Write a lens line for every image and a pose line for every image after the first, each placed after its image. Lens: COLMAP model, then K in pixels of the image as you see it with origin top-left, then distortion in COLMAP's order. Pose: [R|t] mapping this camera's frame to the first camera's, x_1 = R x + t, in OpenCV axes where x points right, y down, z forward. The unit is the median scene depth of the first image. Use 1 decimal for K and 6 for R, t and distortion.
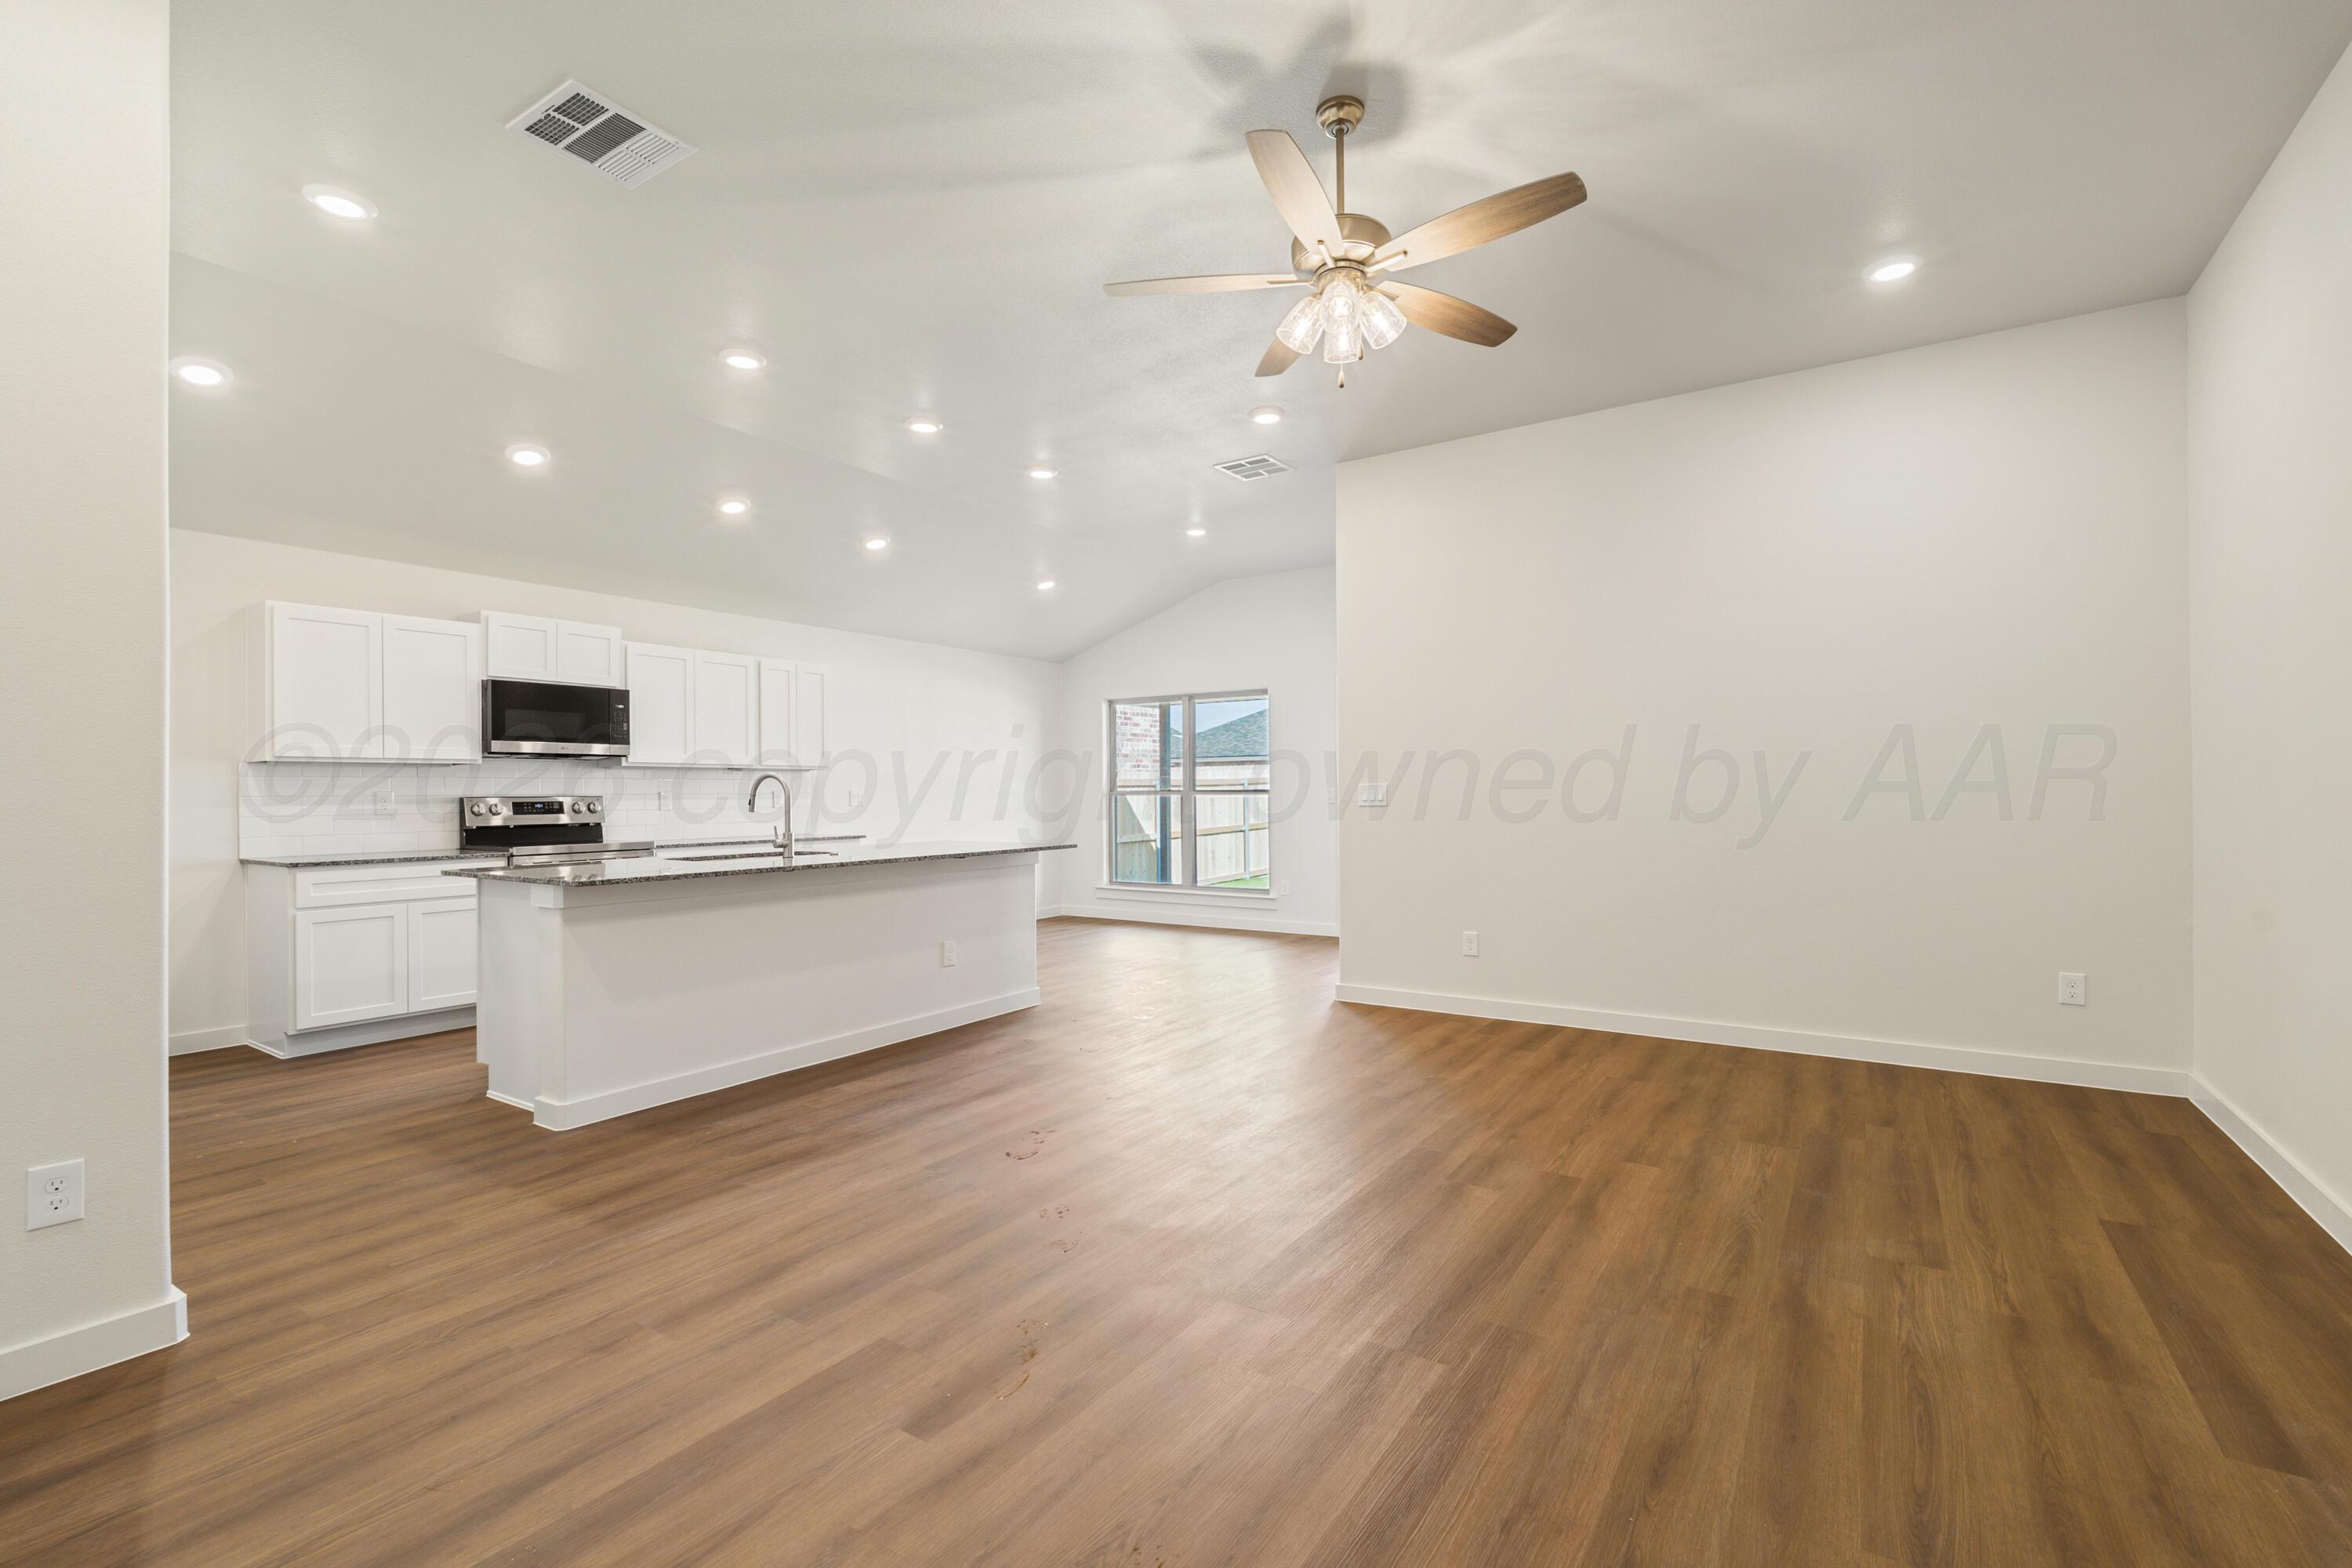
lens RADIAL K [[1036.3, 0, 1179.5], [0, 1036.3, 793.1], [0, 0, 1]] dist [-0.004071, 0.000552]
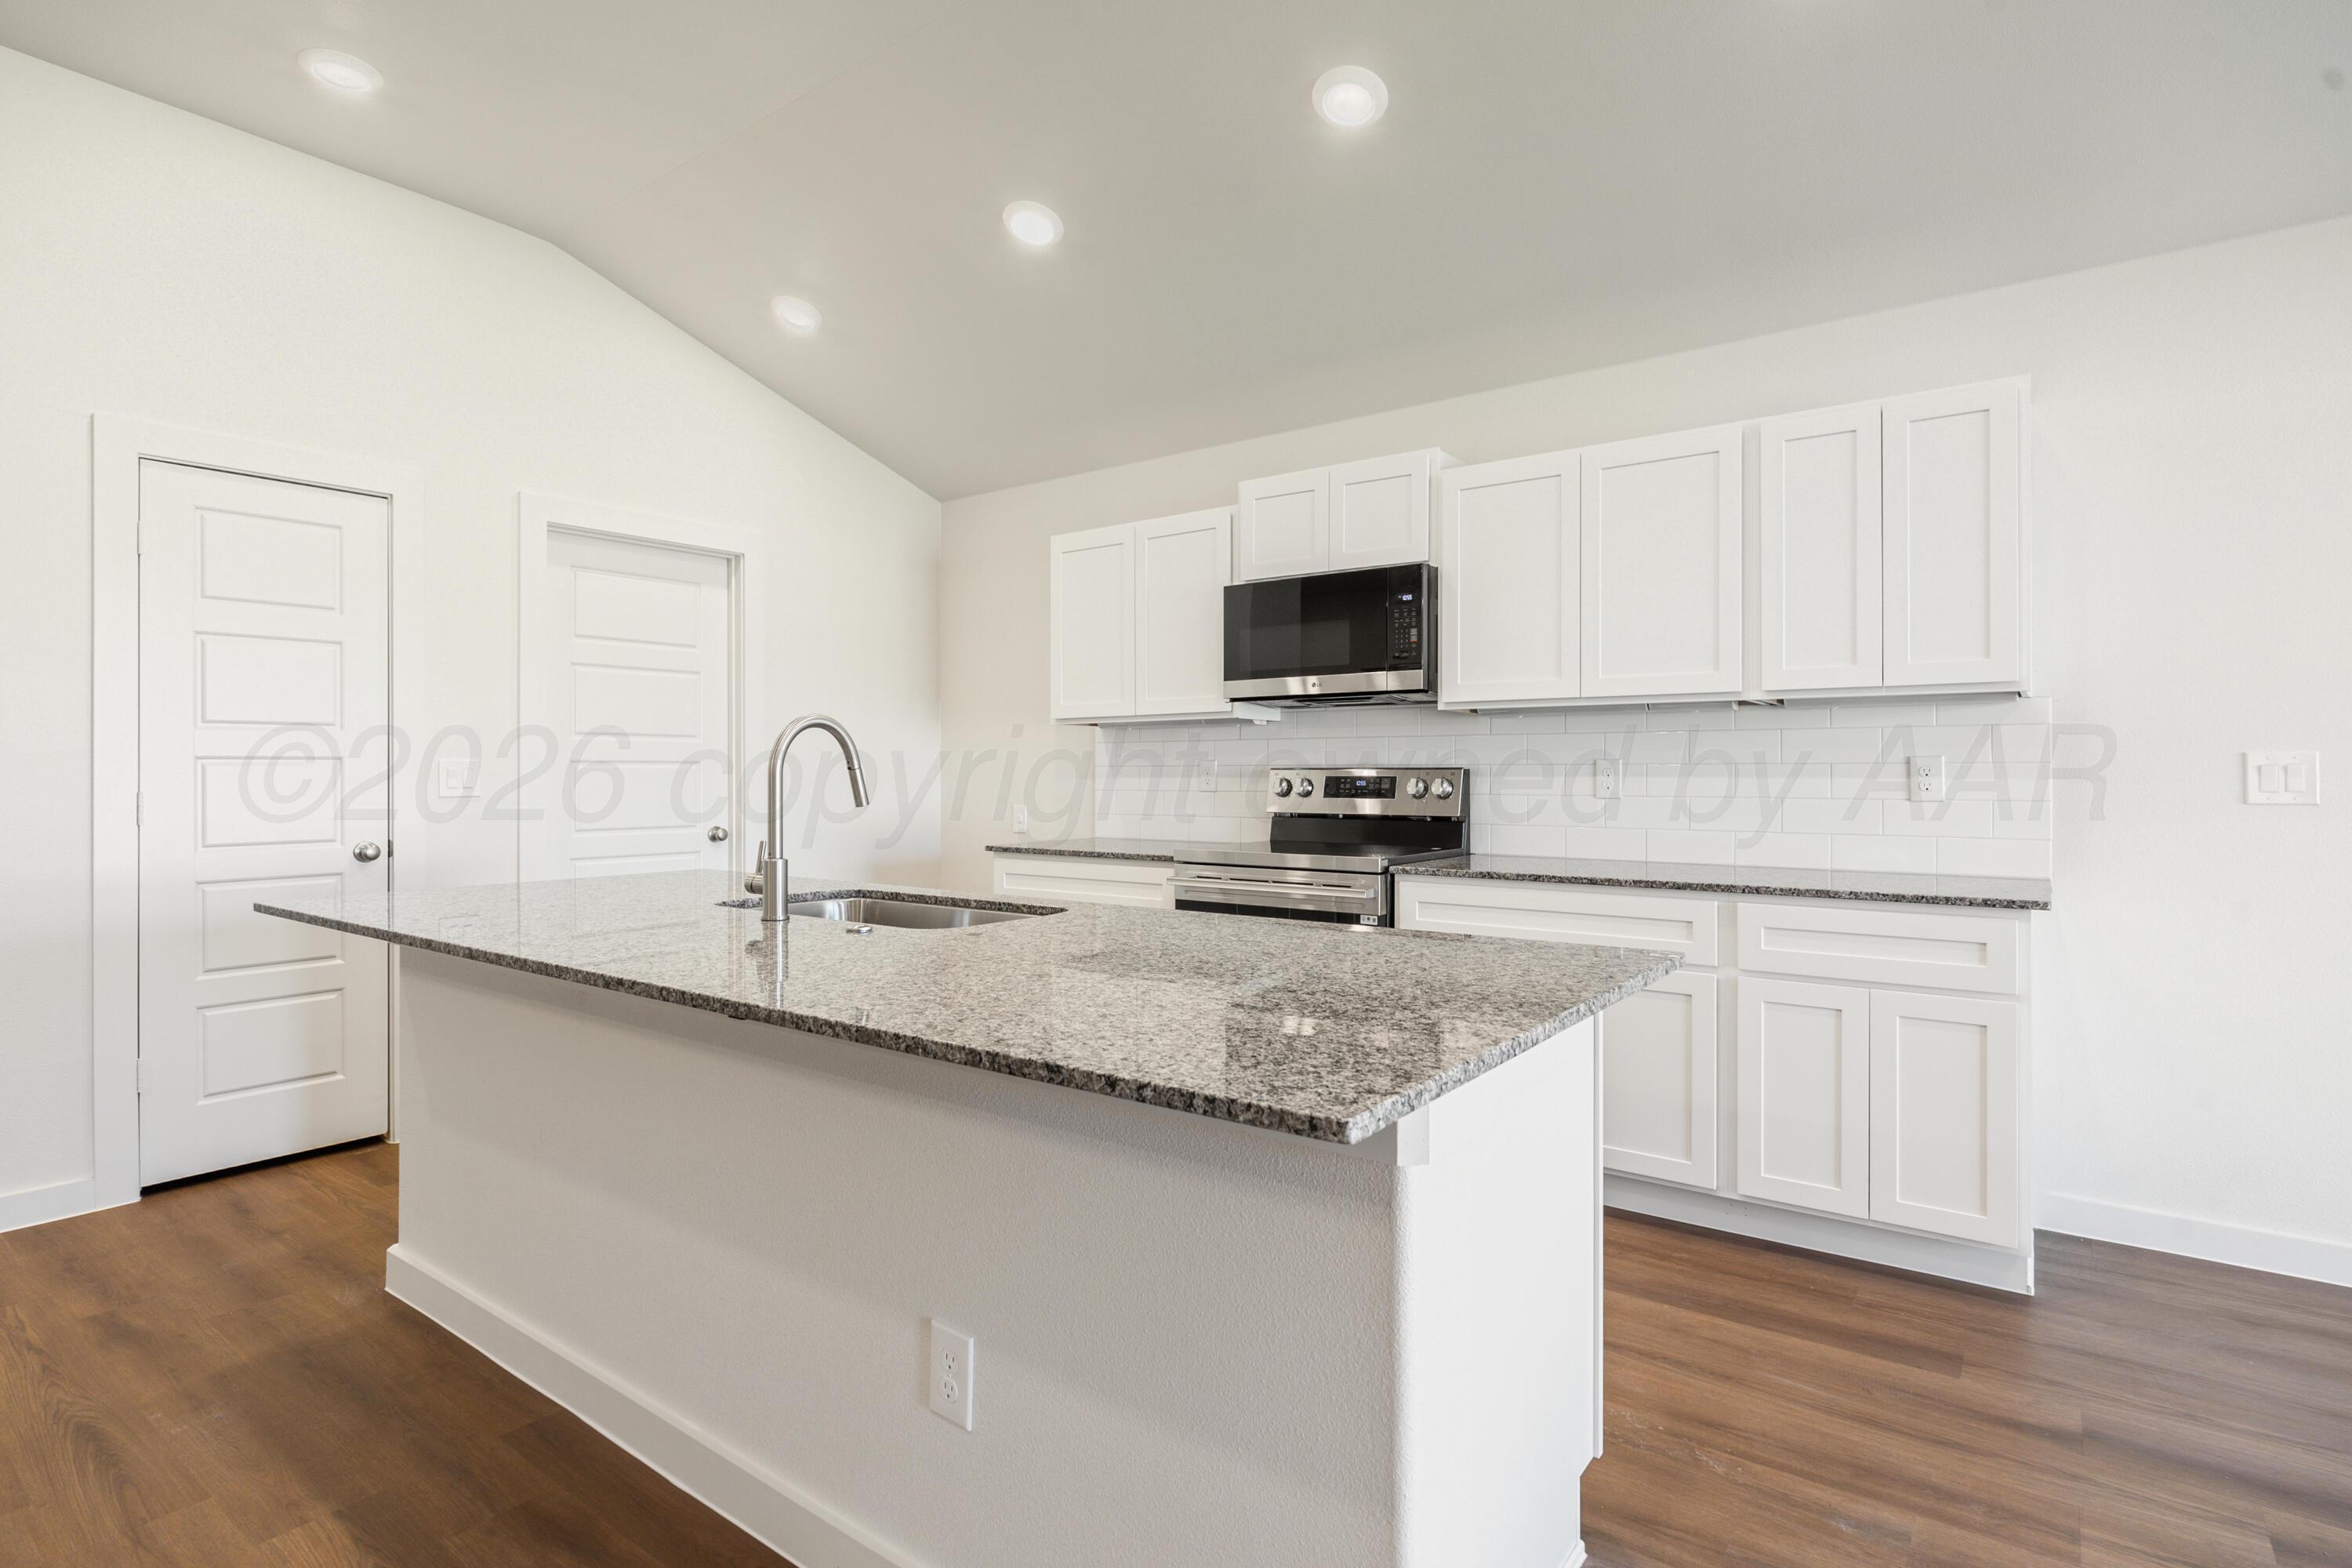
lens RADIAL K [[1164.3, 0, 1177.2], [0, 1164.3, 768.8], [0, 0, 1]] dist [0.001295, -0.001770]
pose [[-0.054214, 0.008033, -0.998497, 0.098733], [0.001248, 0.999967, 0.007978, -0.002312], [0.998529, -0.000813, -0.054222, 1.518479]]
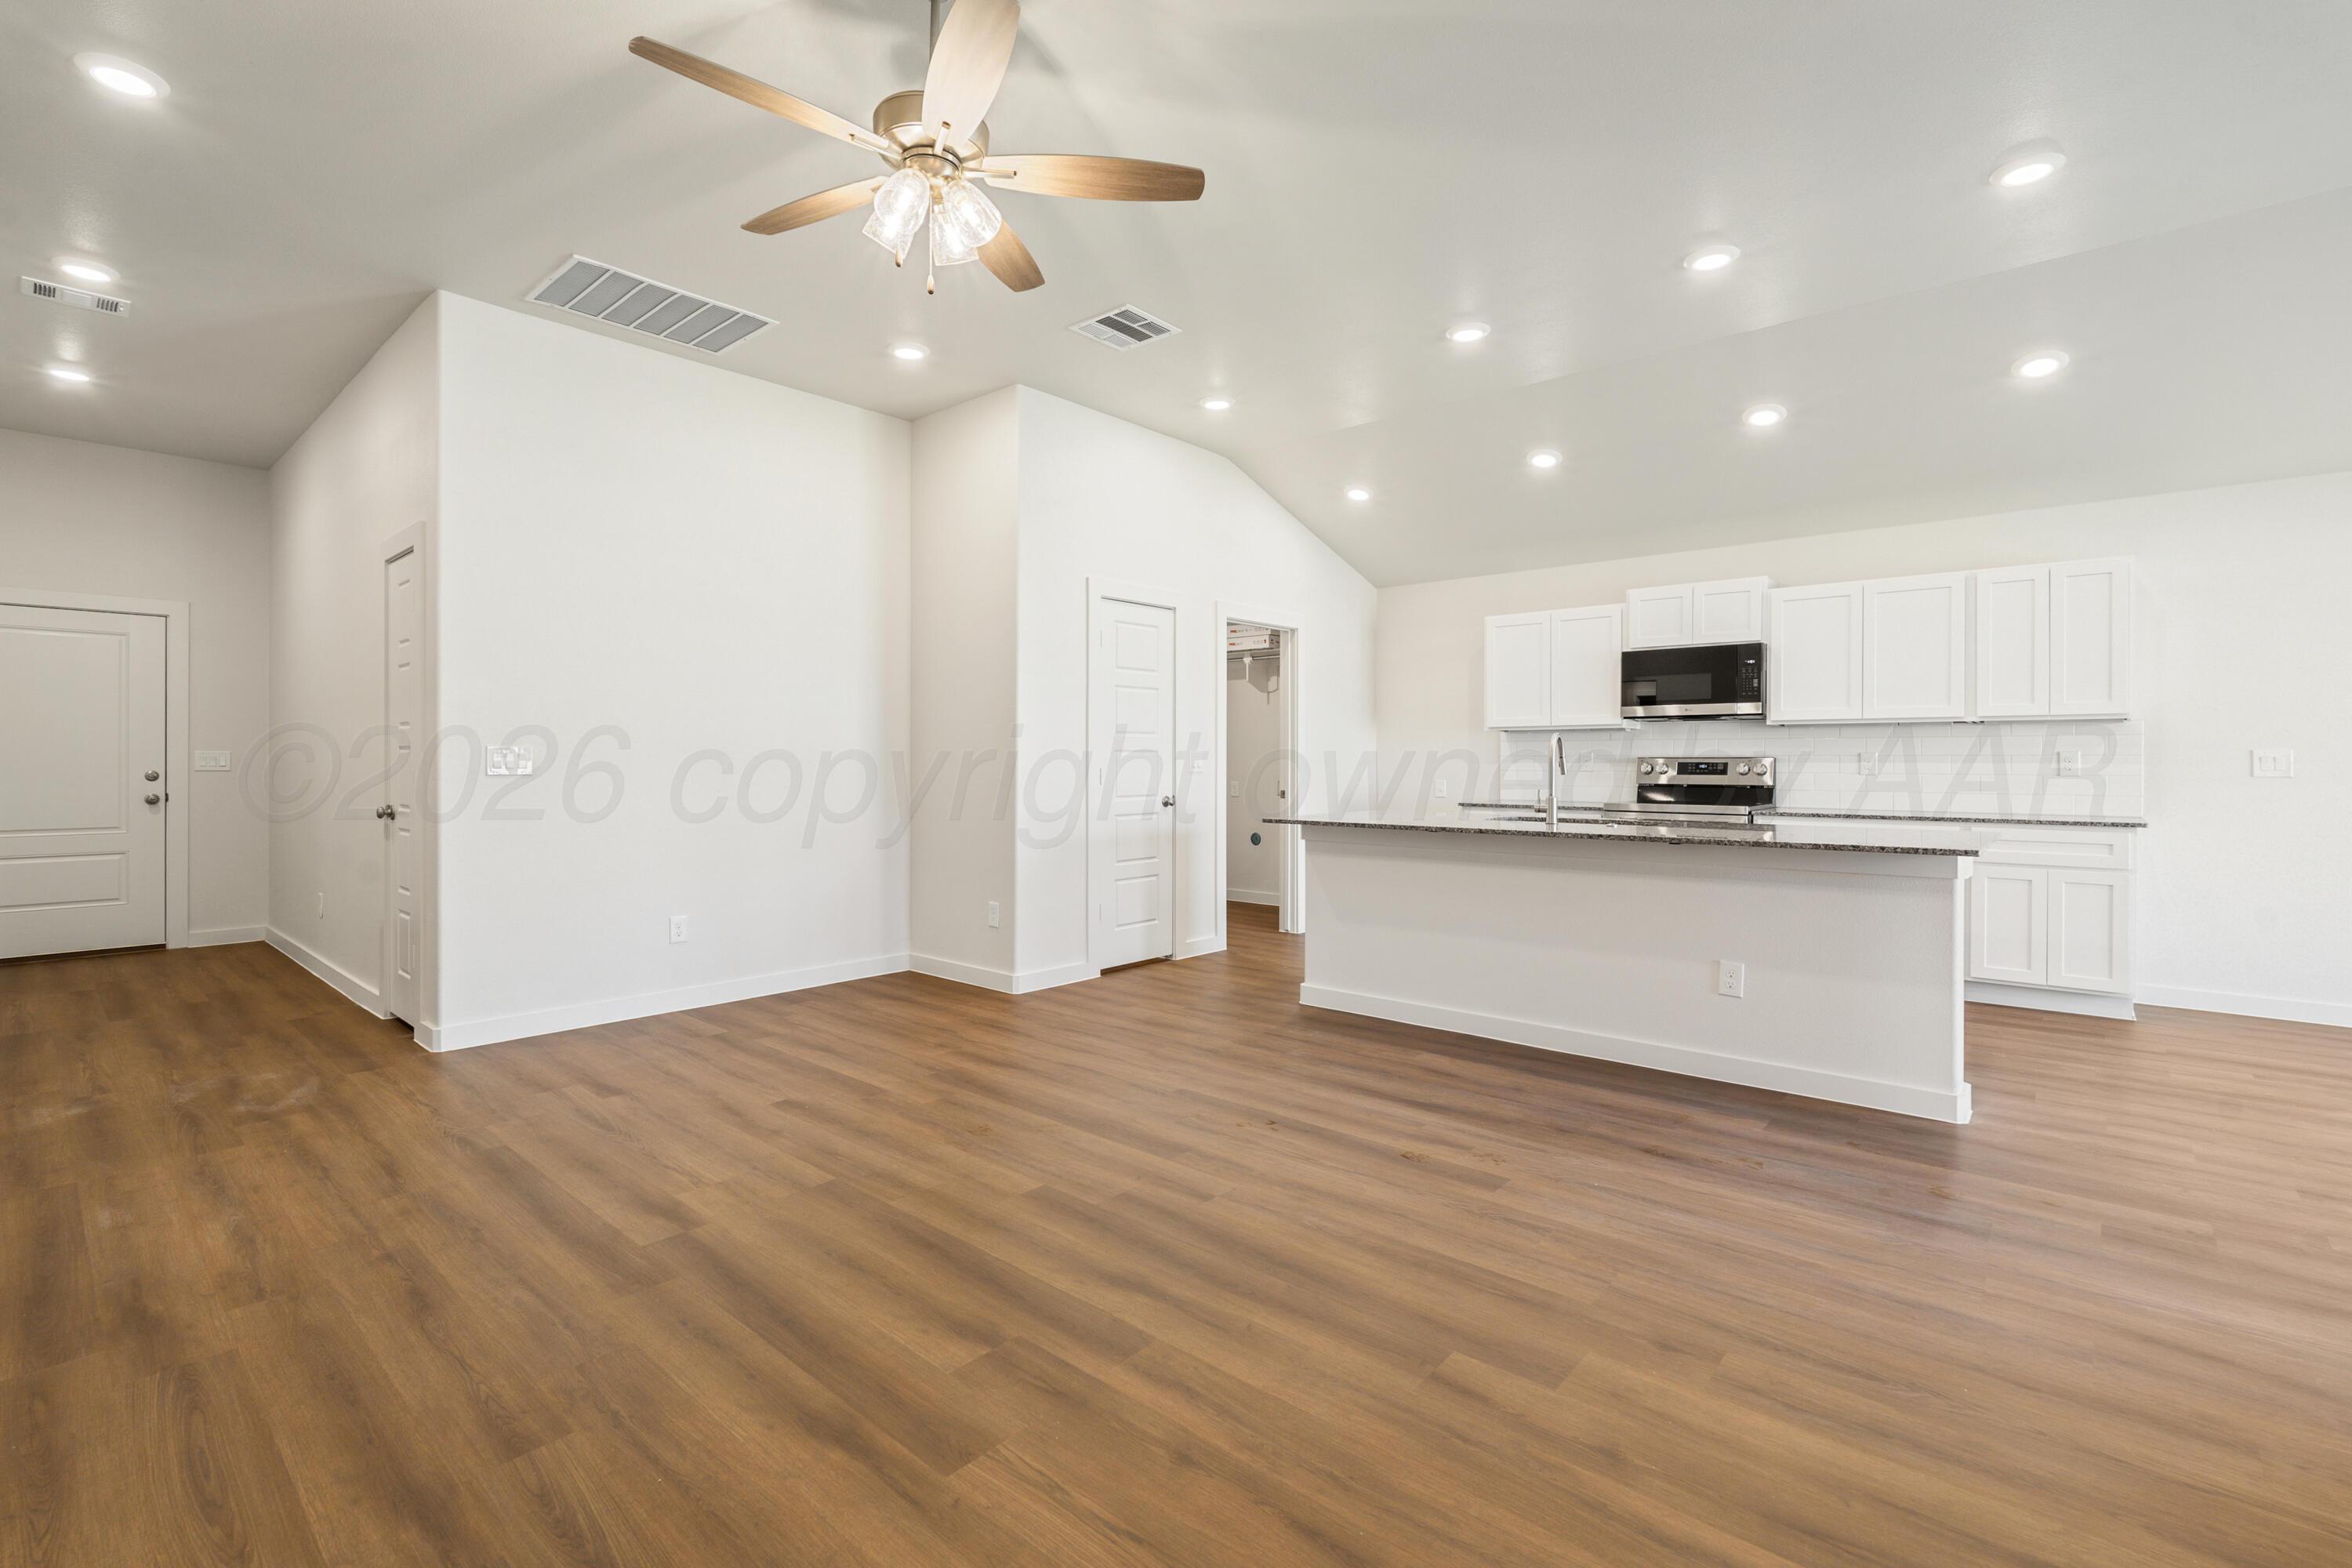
lens RADIAL K [[1036.3, 0, 1171.8], [0, 1036.3, 767.1], [0, 0, 1]] dist [-0.004071, 0.000552]
pose [[-0.133503, 0.016686, -0.990908, 0.764080], [-0.000298, 0.999858, 0.016877, -0.006418], [0.991048, 0.002548, -0.133479, 1.004814]]
